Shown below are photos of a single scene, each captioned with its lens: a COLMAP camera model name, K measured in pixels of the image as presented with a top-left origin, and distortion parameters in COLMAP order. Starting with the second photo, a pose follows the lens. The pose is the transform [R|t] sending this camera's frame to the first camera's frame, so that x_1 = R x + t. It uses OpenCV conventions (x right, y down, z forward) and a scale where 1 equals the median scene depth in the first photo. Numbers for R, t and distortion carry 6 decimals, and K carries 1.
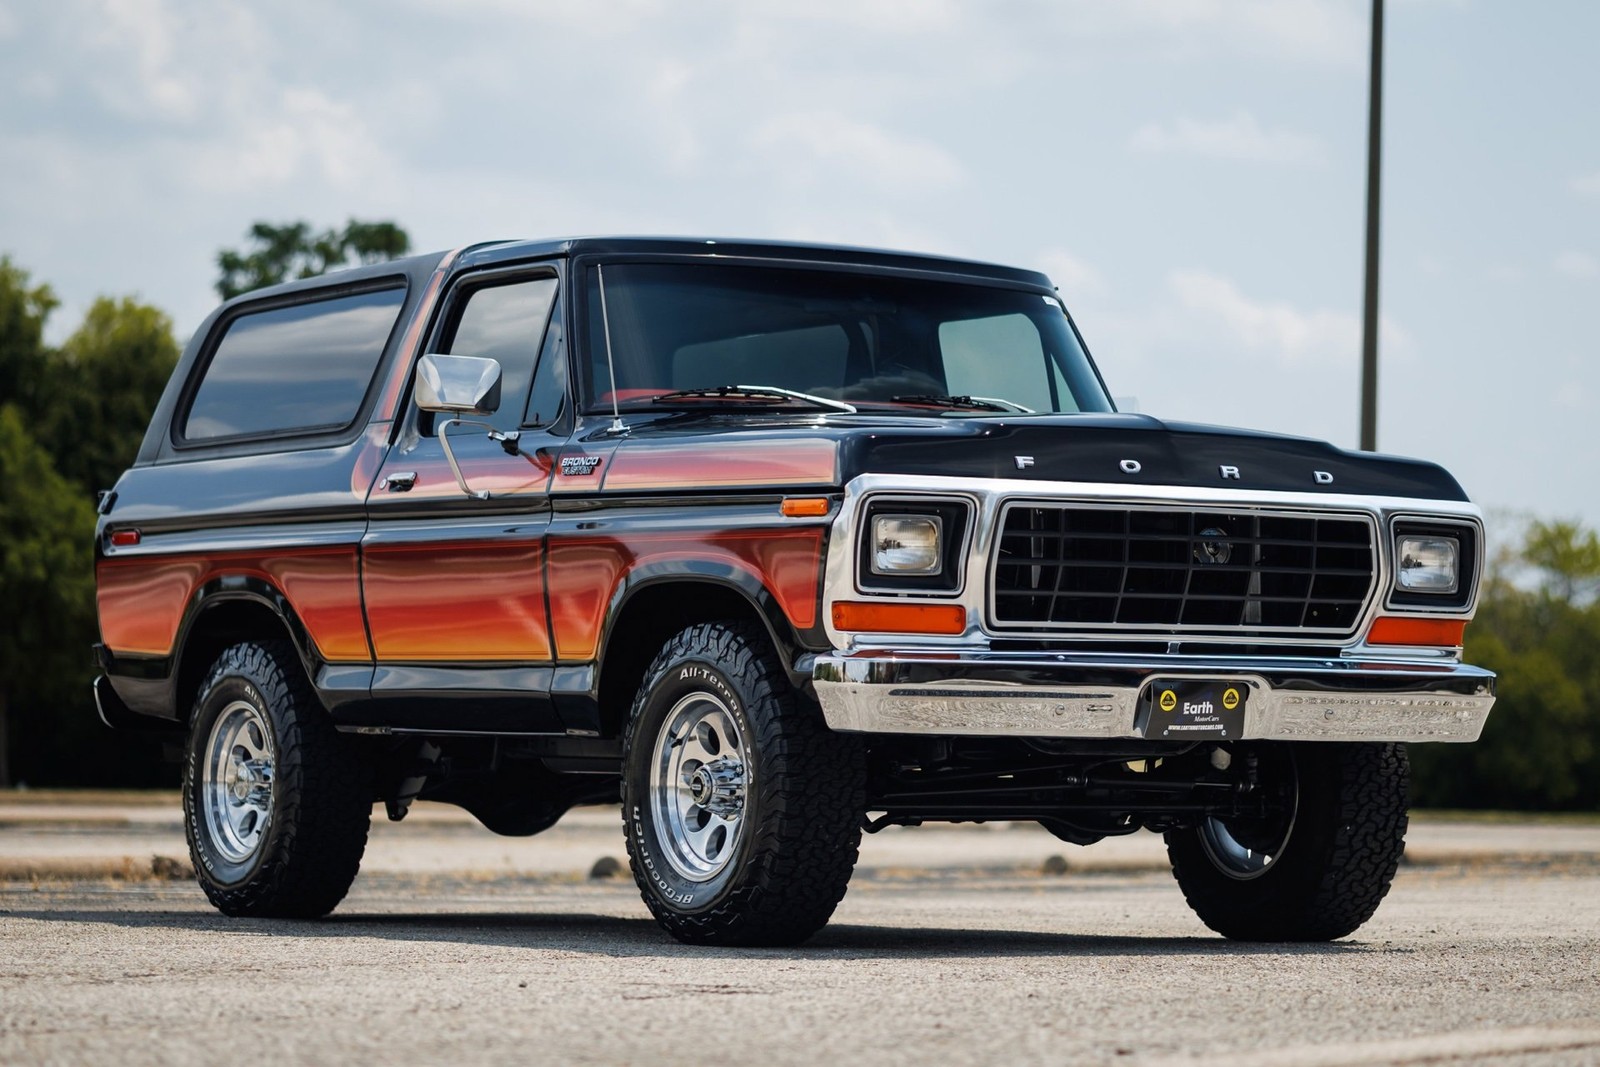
lens RADIAL K [[5108.8, 0, 917.8], [0, 5108.8, 530.8], [0, 0, 1]] dist [0.048603, 0.476200]
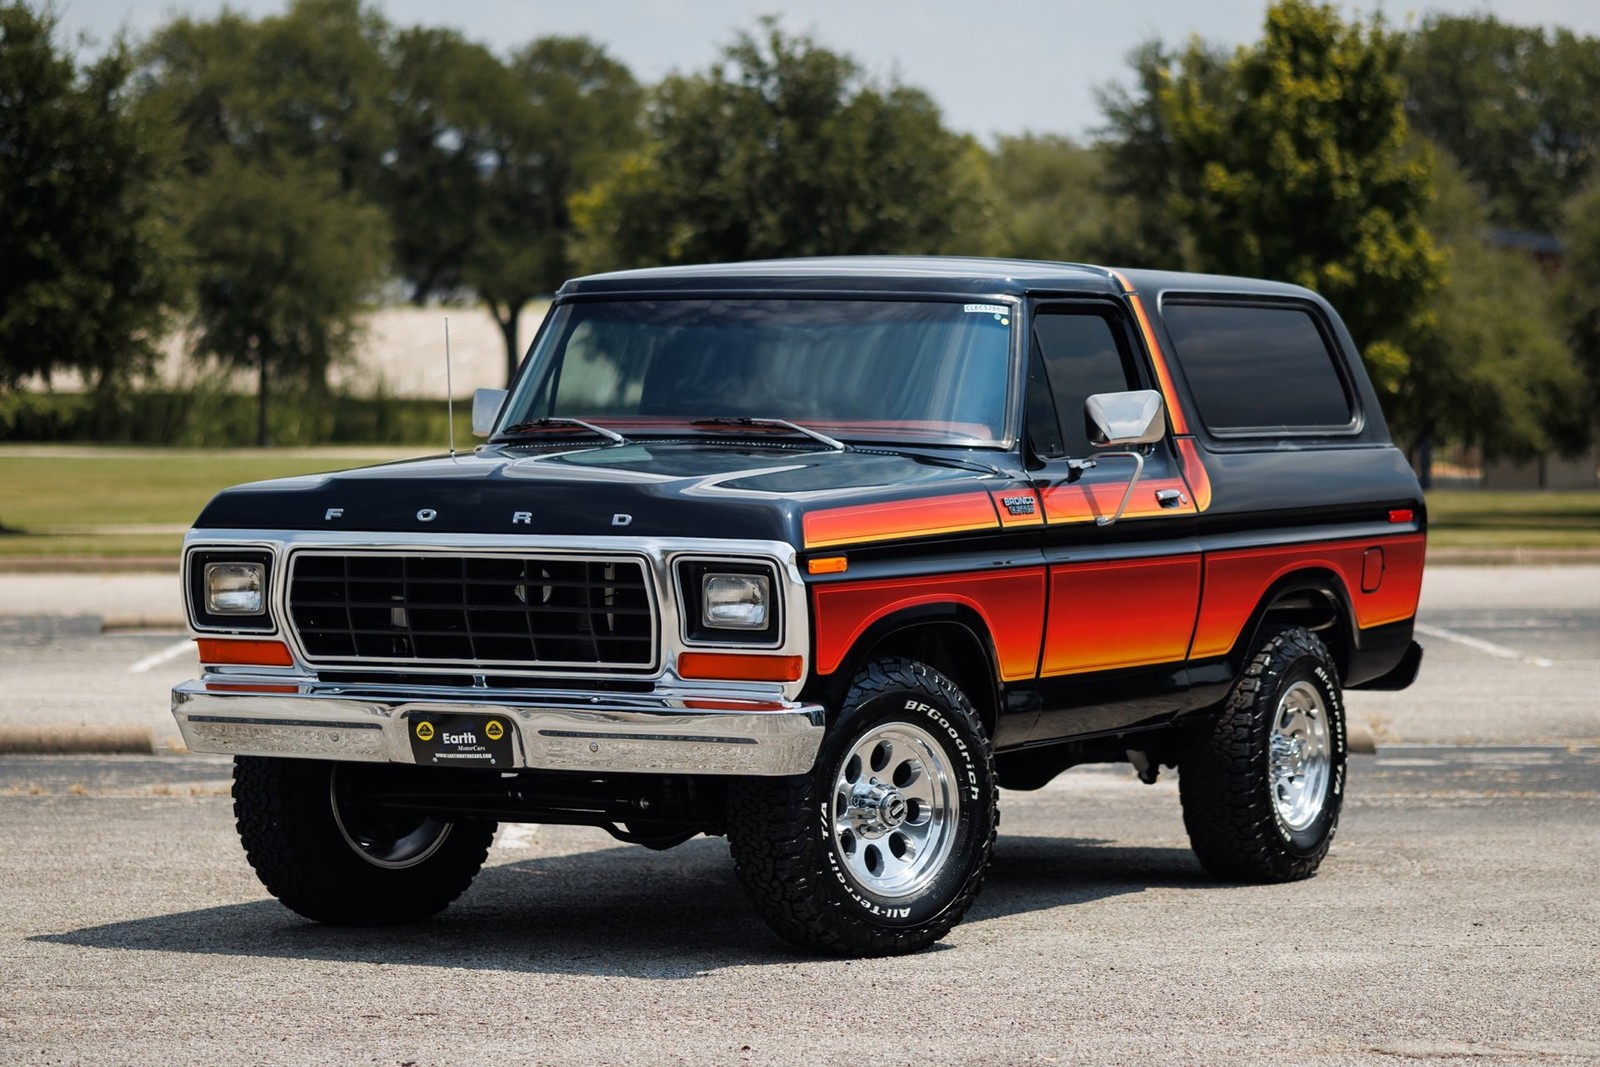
lens RADIAL K [[5530.2, 0, 911.6], [0, 5530.2, 596.3], [0, 0, 1]] dist [0.049660, 2.416121]
pose [[0.497294, 0.023889, -0.867253, 1.096757], [0.040099, 0.997920, 0.050481, -0.049859], [0.866655, -0.059880, 0.495302, 0.489441]]
